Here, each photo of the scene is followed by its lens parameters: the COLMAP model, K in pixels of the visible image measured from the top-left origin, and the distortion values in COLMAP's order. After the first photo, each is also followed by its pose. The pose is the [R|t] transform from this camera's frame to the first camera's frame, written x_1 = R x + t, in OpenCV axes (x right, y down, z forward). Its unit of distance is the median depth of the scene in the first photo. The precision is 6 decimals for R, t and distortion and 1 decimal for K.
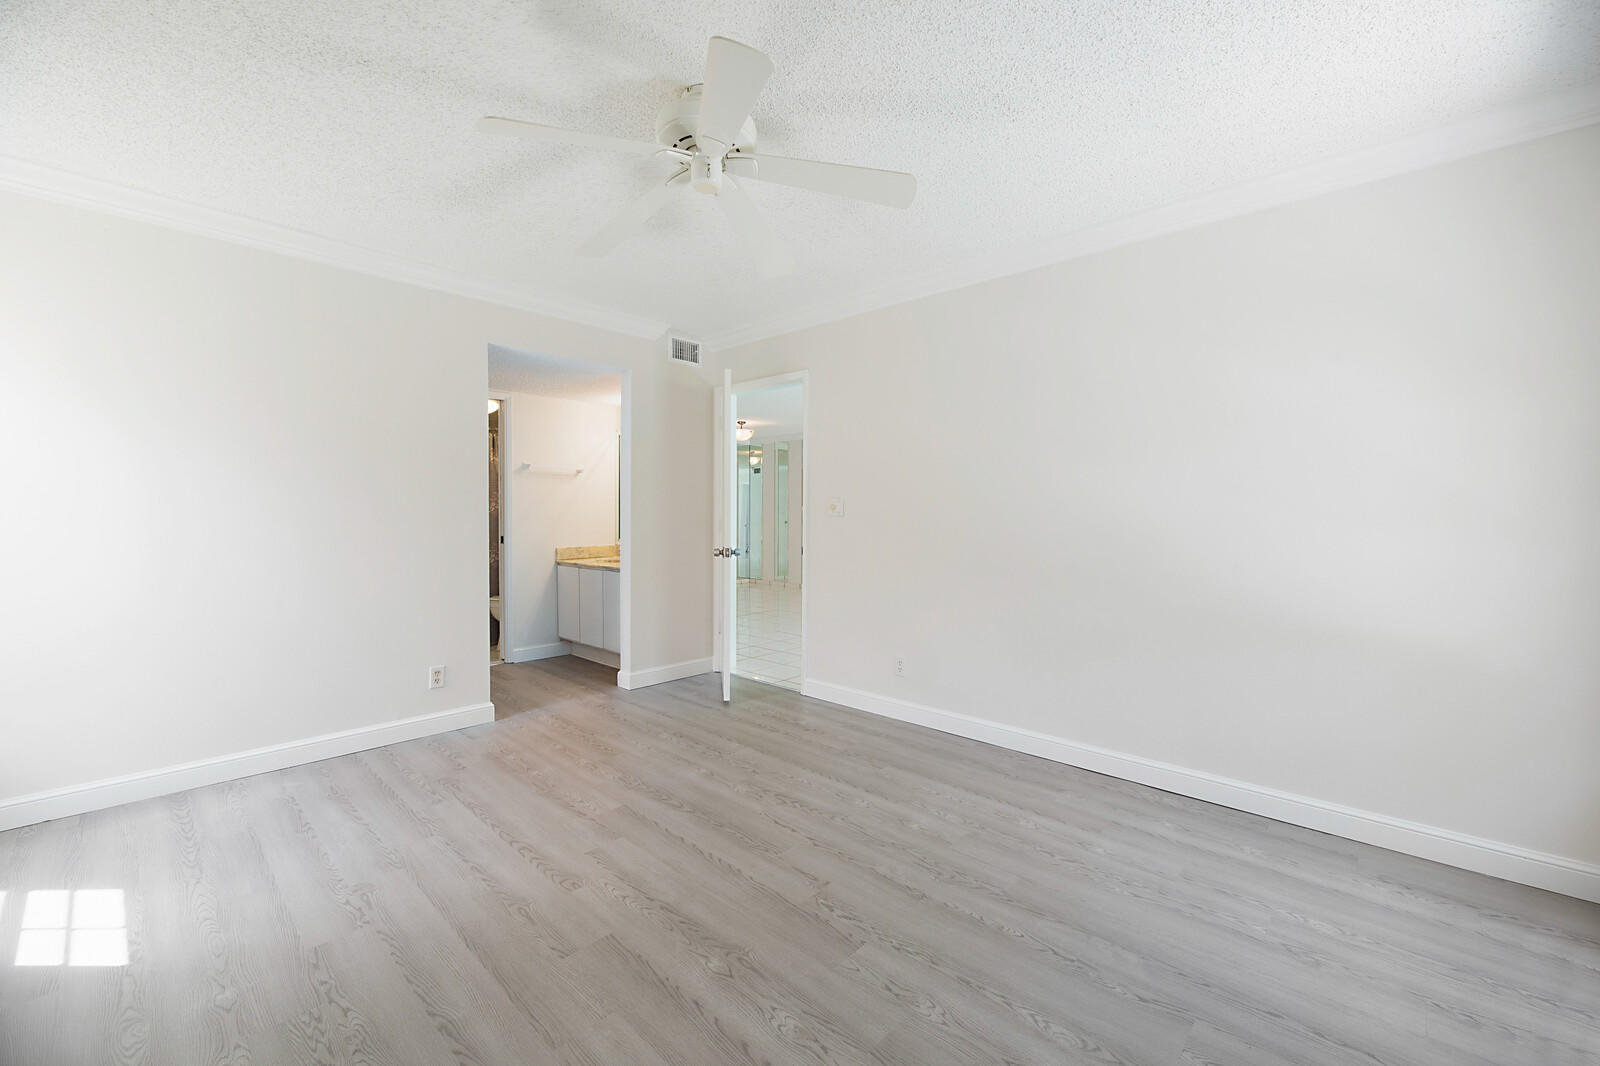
lens RADIAL K [[644.6, 0, 796.7], [0, 644.6, 524.9], [0, 0, 1]] dist [-0.006299, -0.001102]
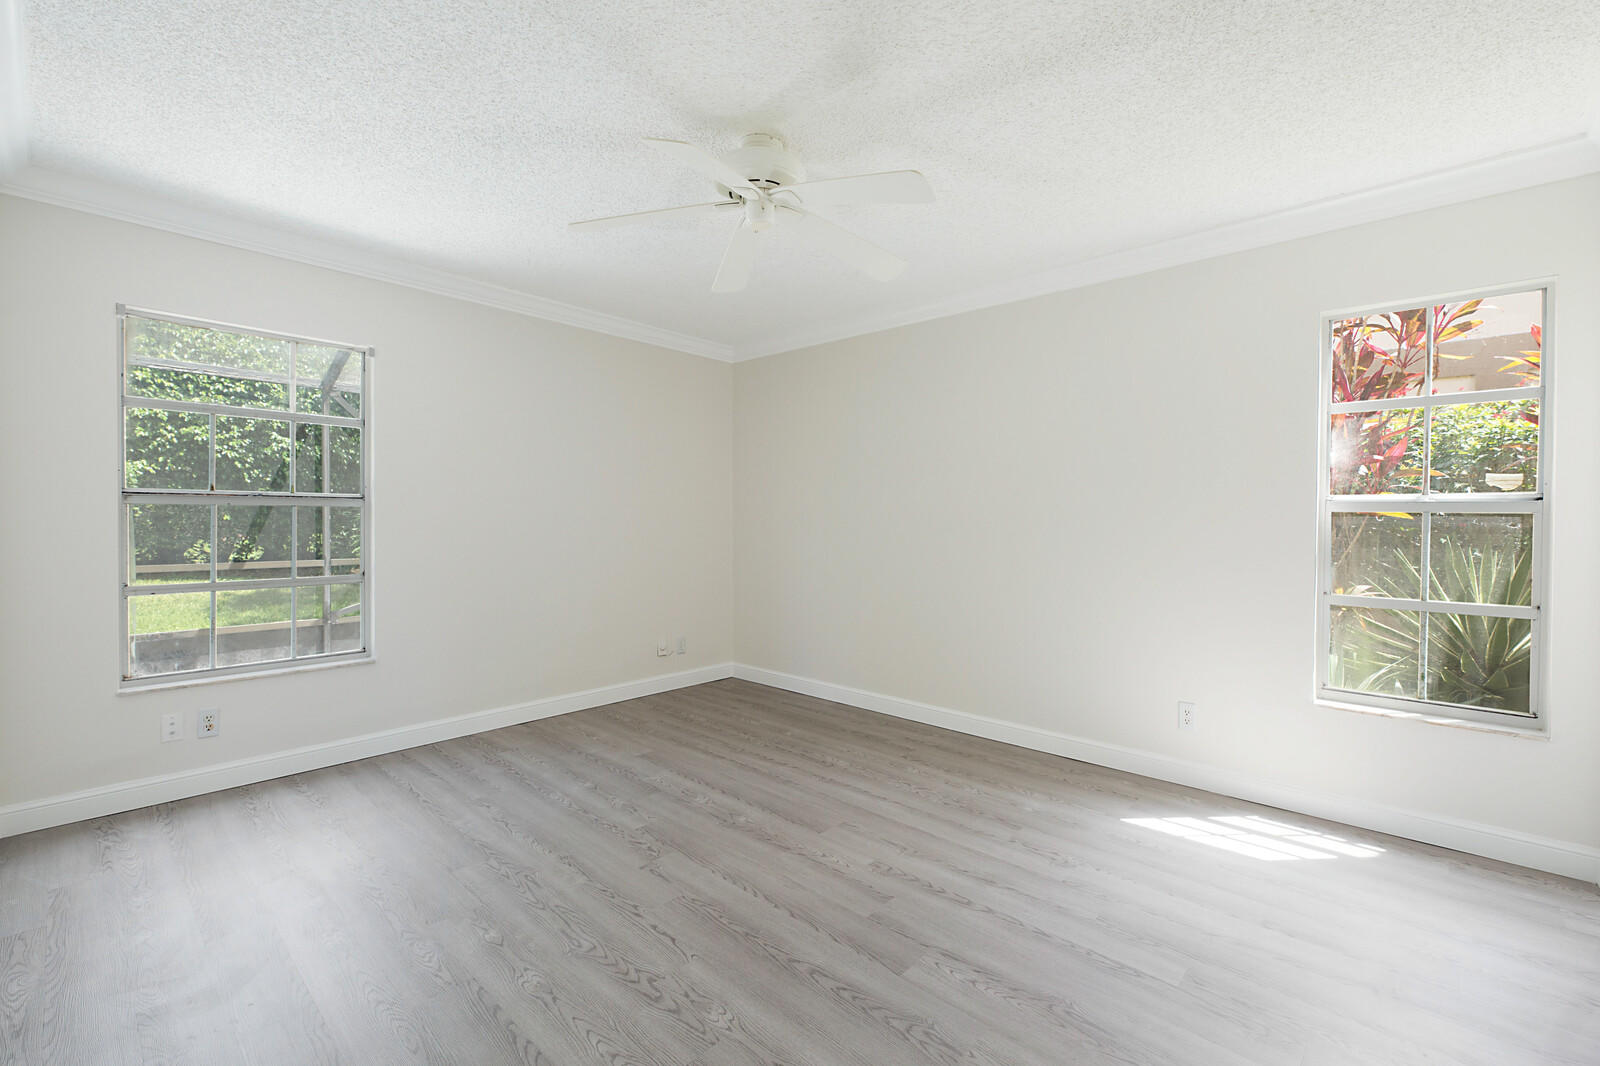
lens RADIAL K [[692.7, 0, 797.8], [0, 692.7, 529.4], [0, 0, 1]] dist [-0.004706, 0.000008]
pose [[-0.999931, -0.009590, -0.006818, -0.181686], [-0.009775, 0.999568, 0.027702, -0.036900], [0.006549, 0.027766, -0.999593, 1.964478]]
